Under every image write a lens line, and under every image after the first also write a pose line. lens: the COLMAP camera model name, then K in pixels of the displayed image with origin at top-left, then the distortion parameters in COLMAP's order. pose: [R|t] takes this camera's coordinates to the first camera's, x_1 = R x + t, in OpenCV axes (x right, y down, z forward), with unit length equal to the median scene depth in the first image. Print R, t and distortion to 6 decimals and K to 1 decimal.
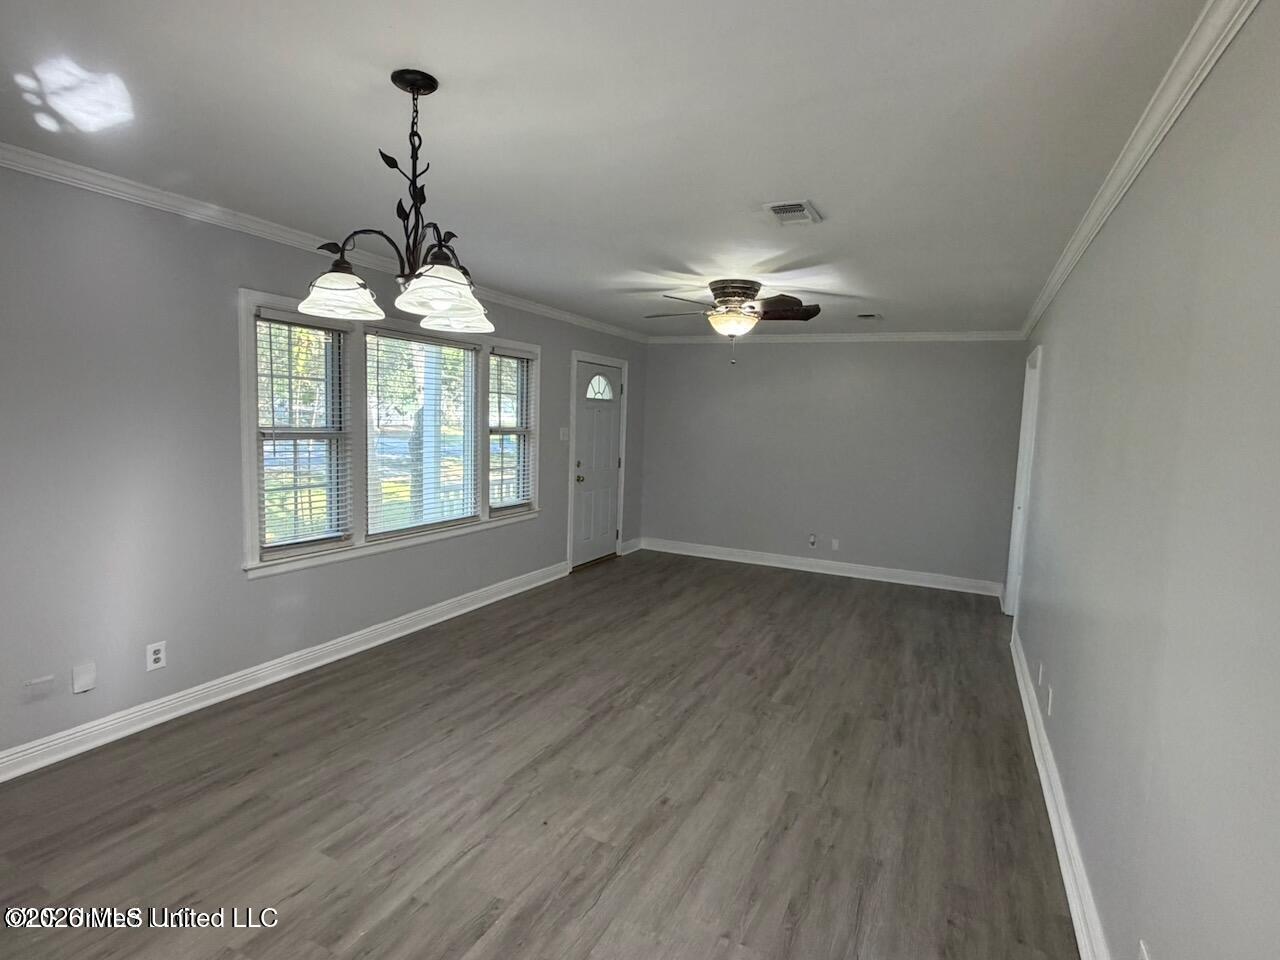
lens RADIAL K [[666.3, 0, 643.8], [0, 666.3, 481.3], [0, 0, 1]] dist [-0.000503, -0.000538]
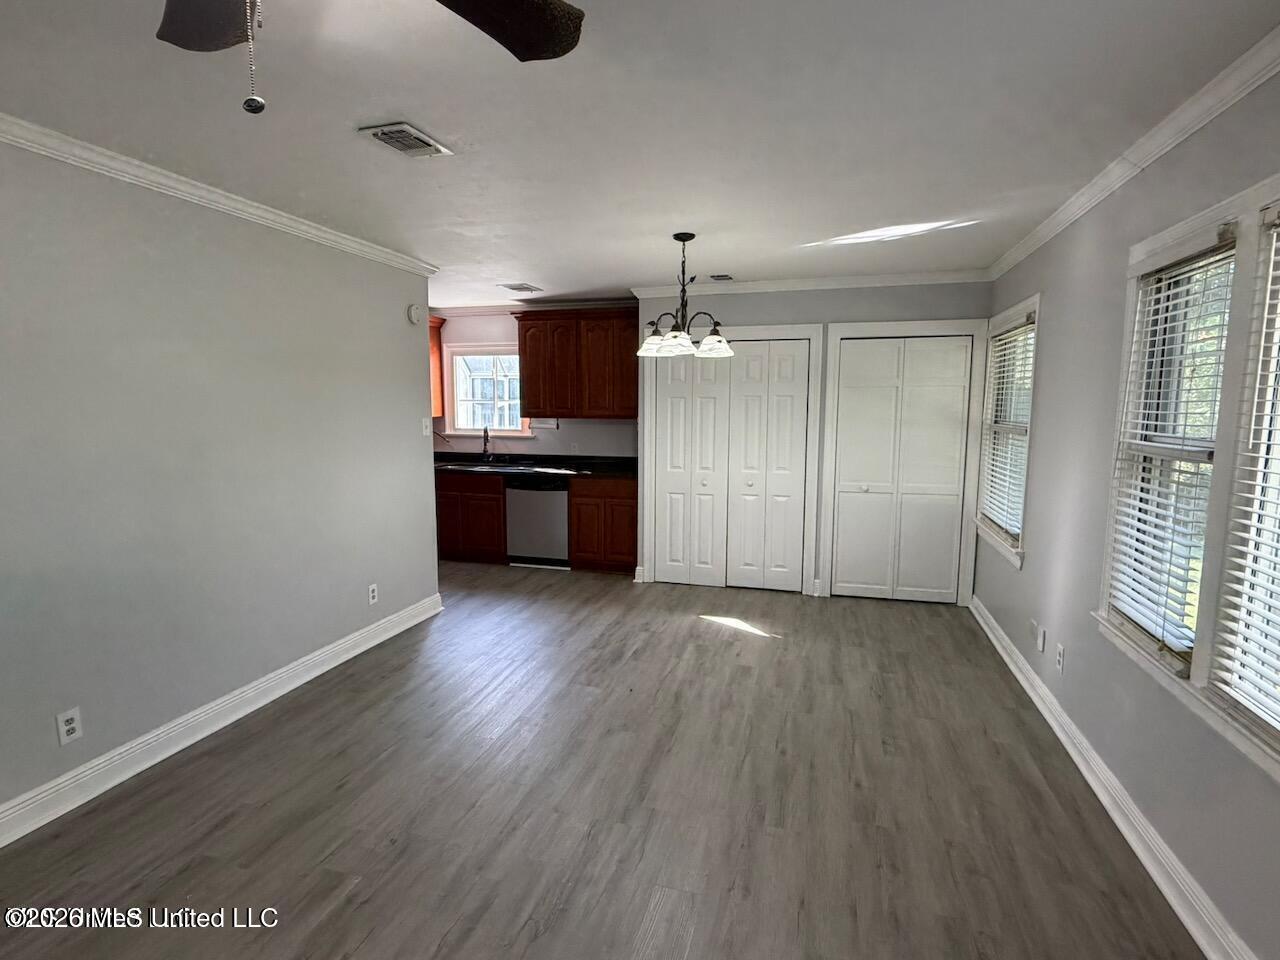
lens RADIAL K [[666.3, 0, 645.5], [0, 666.3, 483.4], [0, 0, 1]] dist [-0.000503, -0.000538]
pose [[-0.982904, -0.021390, -0.182871, 0.066797], [-0.058968, 0.977482, 0.202611, -0.151727], [0.174419, 0.209931, -0.962033, 1.670347]]
